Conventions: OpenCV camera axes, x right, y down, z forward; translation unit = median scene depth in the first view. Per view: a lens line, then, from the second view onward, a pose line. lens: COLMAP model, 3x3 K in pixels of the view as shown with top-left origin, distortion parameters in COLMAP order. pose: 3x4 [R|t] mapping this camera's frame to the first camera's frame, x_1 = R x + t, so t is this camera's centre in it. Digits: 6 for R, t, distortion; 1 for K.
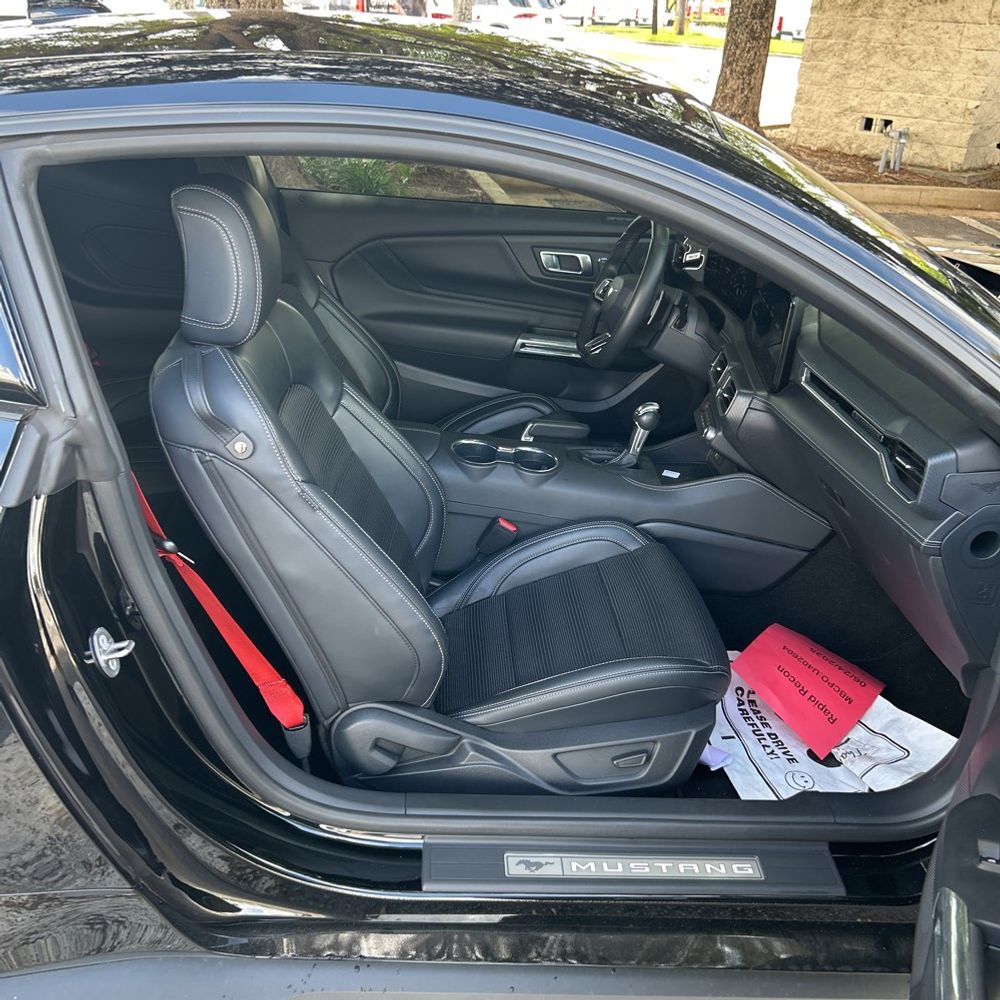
lens RADIAL K [[1036.7, 0, 500.0], [0, 1036.7, 500.0], [0, 0, 1]] dist [0.008696, 0.023826]
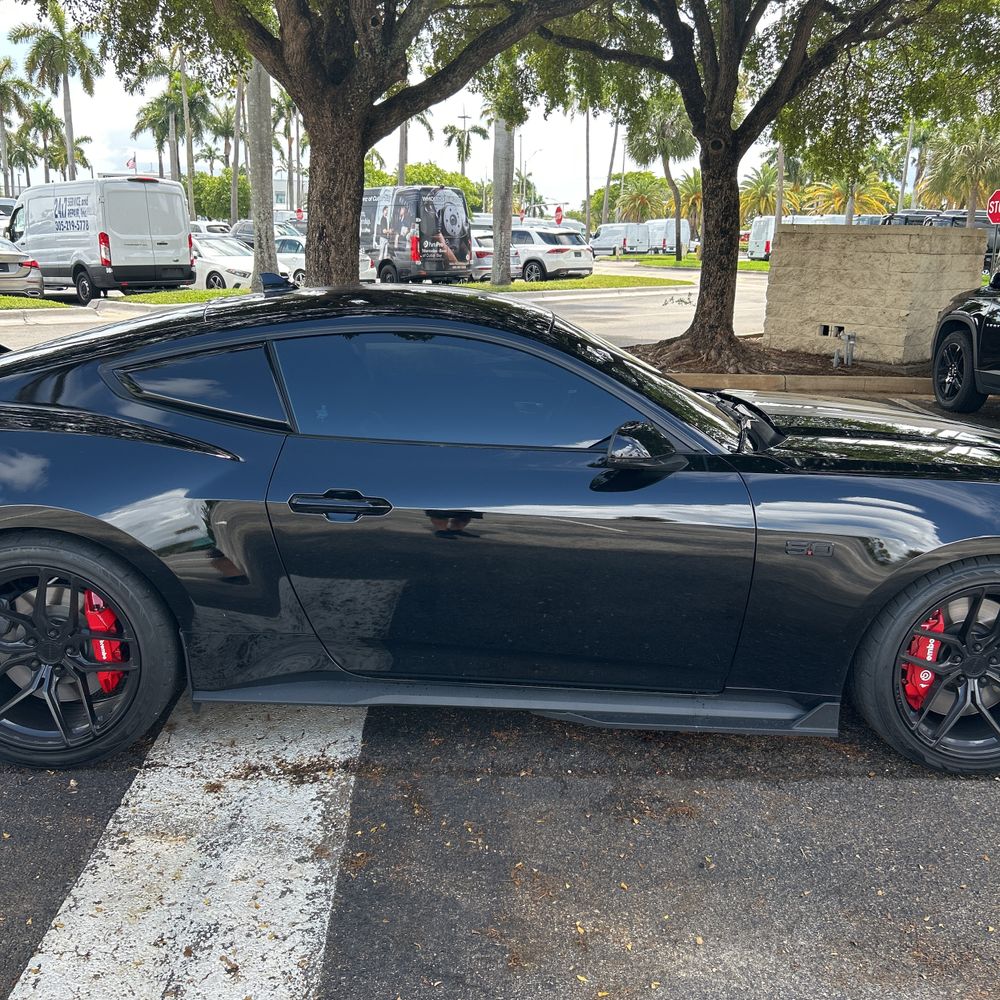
lens RADIAL K [[1036.7, 0, 500.0], [0, 1036.7, 500.0], [0, 0, 1]] dist [0.008696, 0.023826]
pose [[0.998582, -0.023786, -0.047632, 0.024359], [0.013989, 0.980438, -0.196332, 0.073041], [0.051370, 0.195387, 0.979380, -0.187973]]
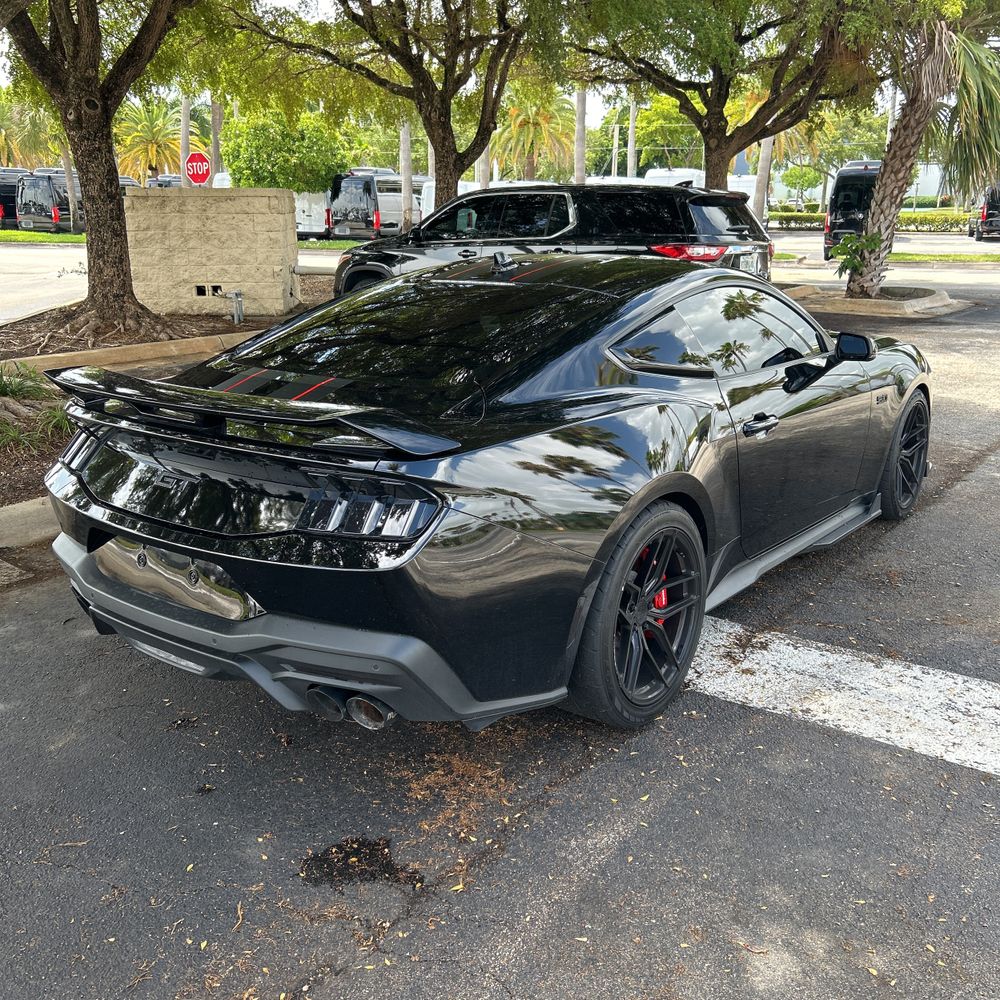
lens RADIAL K [[1047.7, 0, 496.4], [0, 1047.7, 502.8], [0, 0, 1]] dist [0.051671, -0.030194]
pose [[0.670492, -0.260708, 0.694602, -0.382474], [0.358290, 0.933599, 0.004559, 0.006636], [-0.649669, 0.245812, 0.719380, -0.107055]]
